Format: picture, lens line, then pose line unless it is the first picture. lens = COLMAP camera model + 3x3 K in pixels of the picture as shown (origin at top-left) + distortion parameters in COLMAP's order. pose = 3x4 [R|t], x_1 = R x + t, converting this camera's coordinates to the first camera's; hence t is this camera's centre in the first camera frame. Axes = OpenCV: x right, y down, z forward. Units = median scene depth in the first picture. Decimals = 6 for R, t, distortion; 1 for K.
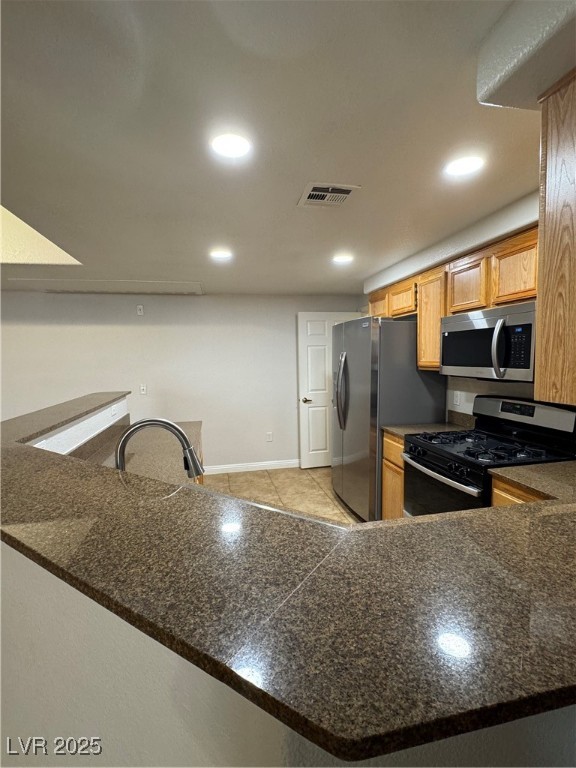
lens RADIAL K [[355.8, 0, 287.7], [0, 355.8, 384.1], [0, 0, 1]] dist [0.000481, 0.000091]
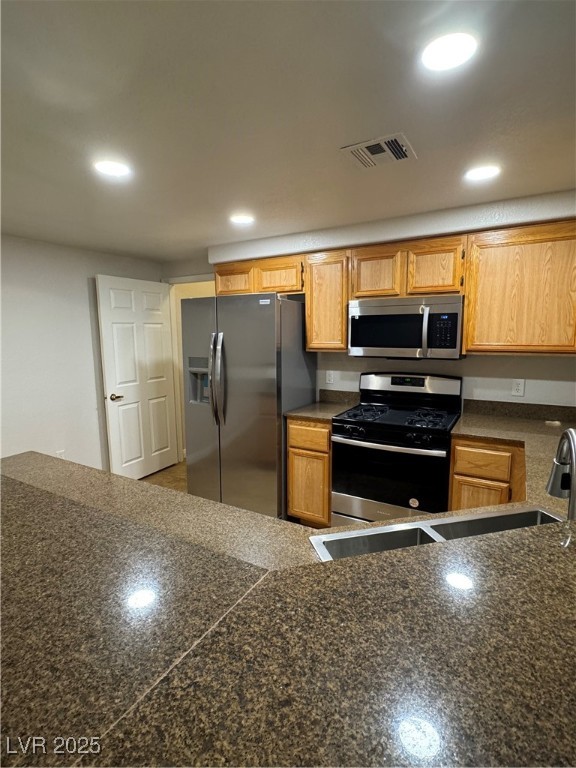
lens RADIAL K [[383.9, 0, 288.8], [0, 383.9, 383.7], [0, 0, 1]] dist [-0.002045, -0.000007]
pose [[0.672628, -0.087434, 0.734797, -0.479236], [0.053921, 0.996146, 0.069173, -0.029099], [-0.738013, -0.006907, 0.674751, 0.331686]]
